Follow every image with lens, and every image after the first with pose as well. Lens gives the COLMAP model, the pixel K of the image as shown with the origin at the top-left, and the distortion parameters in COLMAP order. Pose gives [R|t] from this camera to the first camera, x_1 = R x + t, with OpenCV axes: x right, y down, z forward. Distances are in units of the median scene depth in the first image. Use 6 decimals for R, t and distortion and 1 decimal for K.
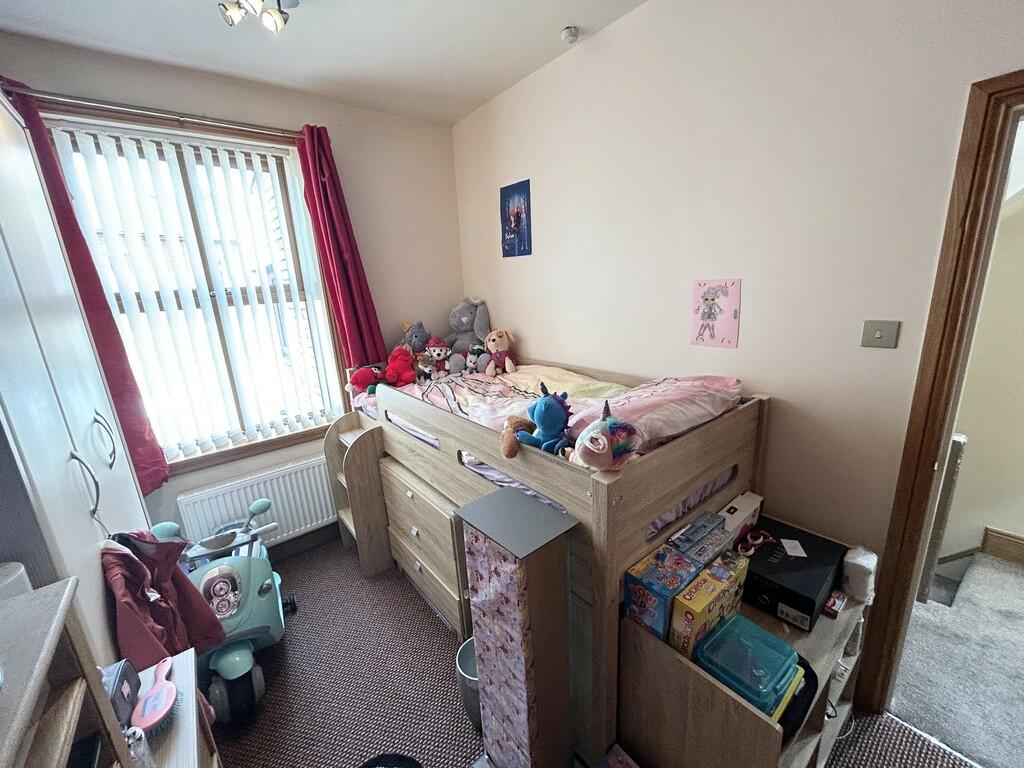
lens RADIAL K [[408.3, 0, 510.6], [0, 408.3, 381.1], [0, 0, 1]] dist [0.000664, -0.000186]
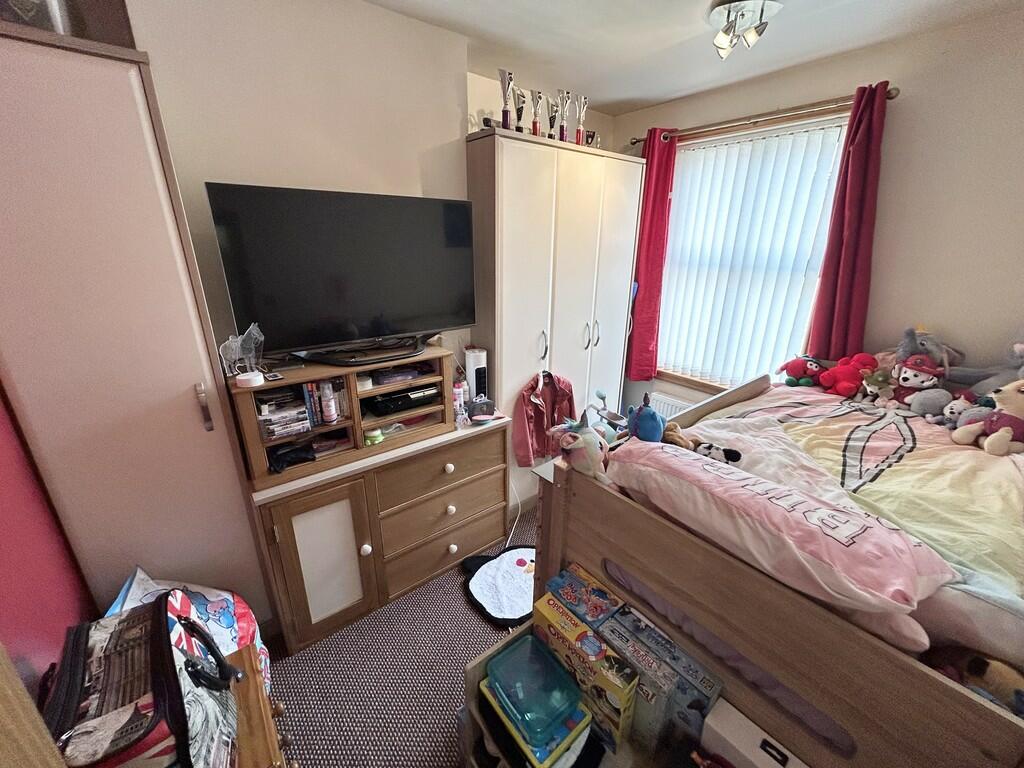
lens RADIAL K [[408.3, 0, 511.9], [0, 408.3, 384.7], [0, 0, 1]] dist [0.000664, -0.000186]
pose [[0.004714, 0.387712, -0.921769, 0.584904], [-0.251816, 0.892534, 0.374127, -0.181058], [0.967764, 0.230353, 0.101840, 0.311540]]
